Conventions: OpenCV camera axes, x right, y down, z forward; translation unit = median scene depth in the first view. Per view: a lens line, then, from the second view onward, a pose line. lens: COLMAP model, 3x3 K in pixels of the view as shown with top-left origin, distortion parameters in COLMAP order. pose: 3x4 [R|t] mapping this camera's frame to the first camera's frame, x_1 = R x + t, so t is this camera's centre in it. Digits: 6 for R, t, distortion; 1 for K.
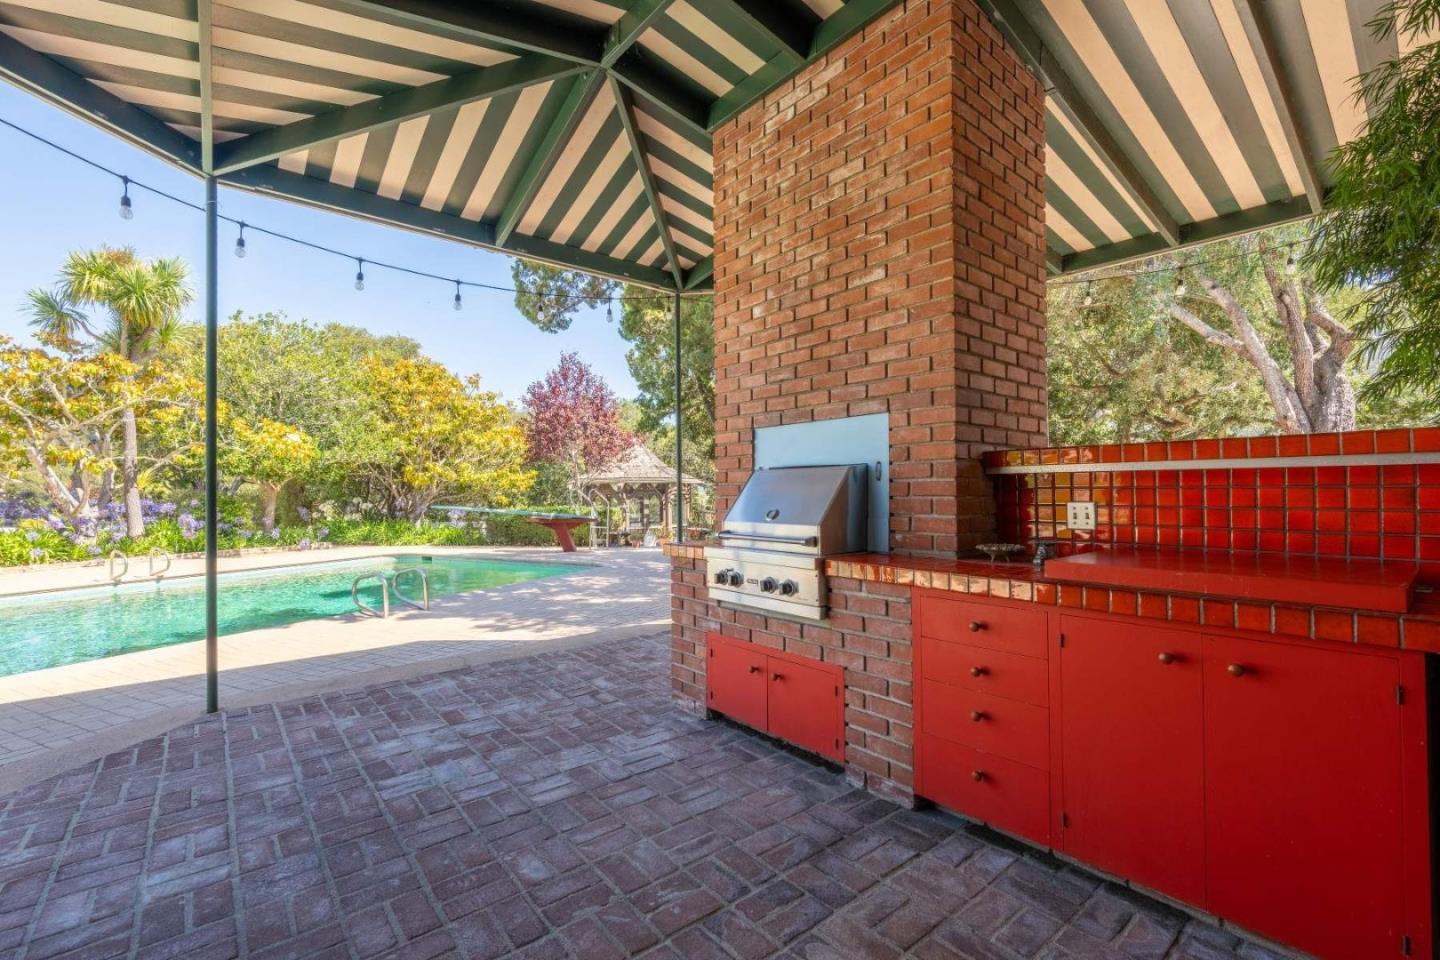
lens RADIAL K [[627.3, 0, 720.8], [0, 627.3, 485.4], [0, 0, 1]] dist [-0.002115, -0.000064]
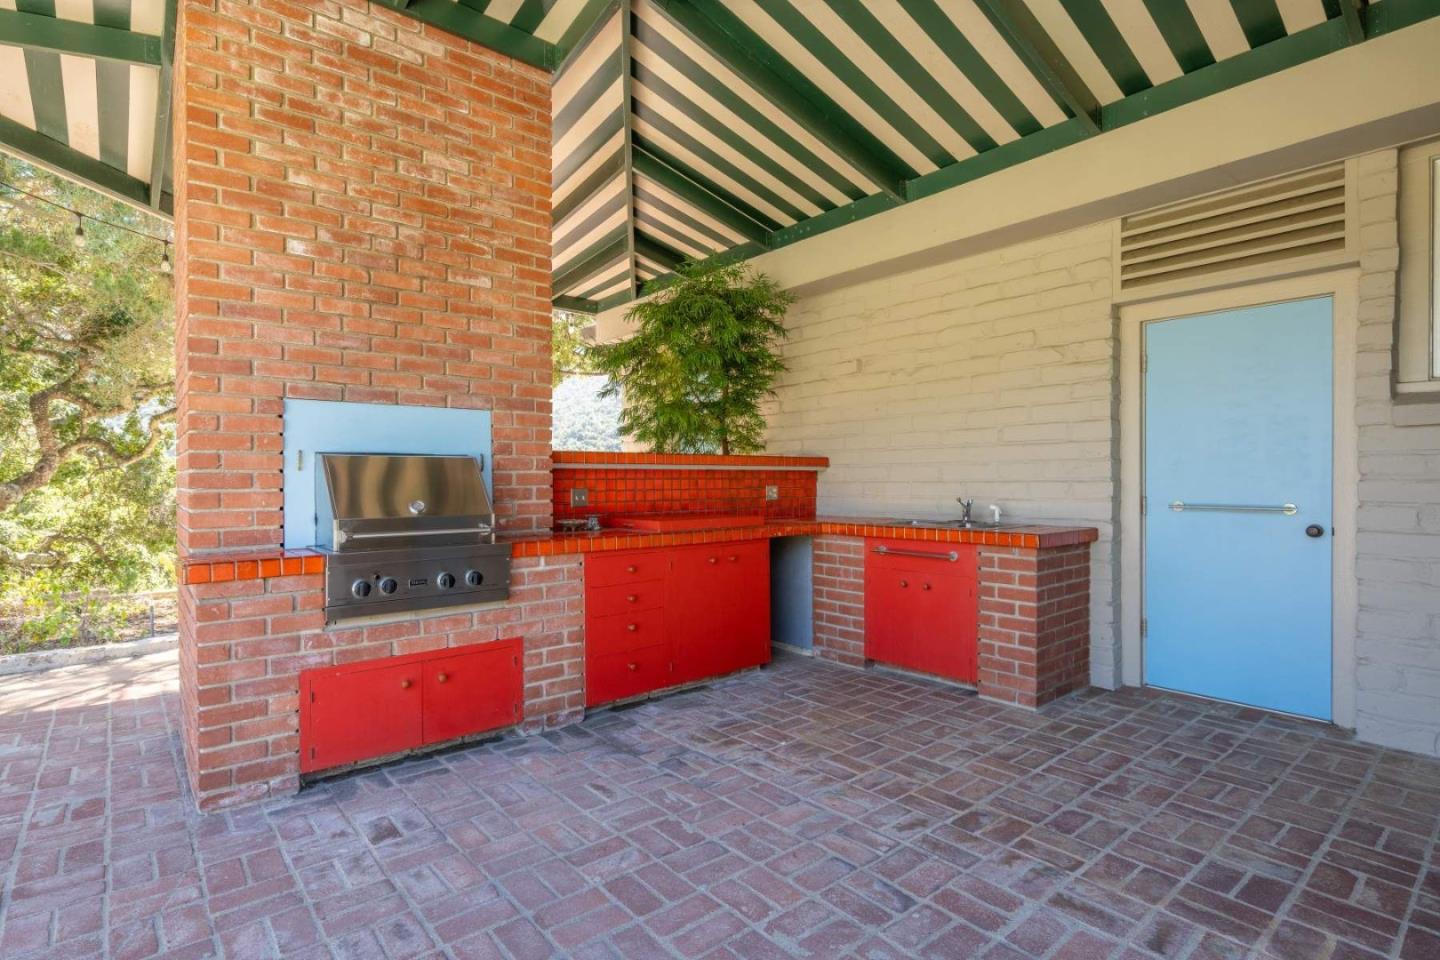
lens RADIAL K [[716.9, 0, 720.0], [0, 716.9, 480.0], [0, 0, 1]] dist [0.000425, 0.000312]
pose [[-0.005382, 0.001031, 0.999985, -1.011895], [-0.006515, 0.999978, -0.001066, 0.006028], [-0.999964, -0.006521, -0.005375, 0.601062]]
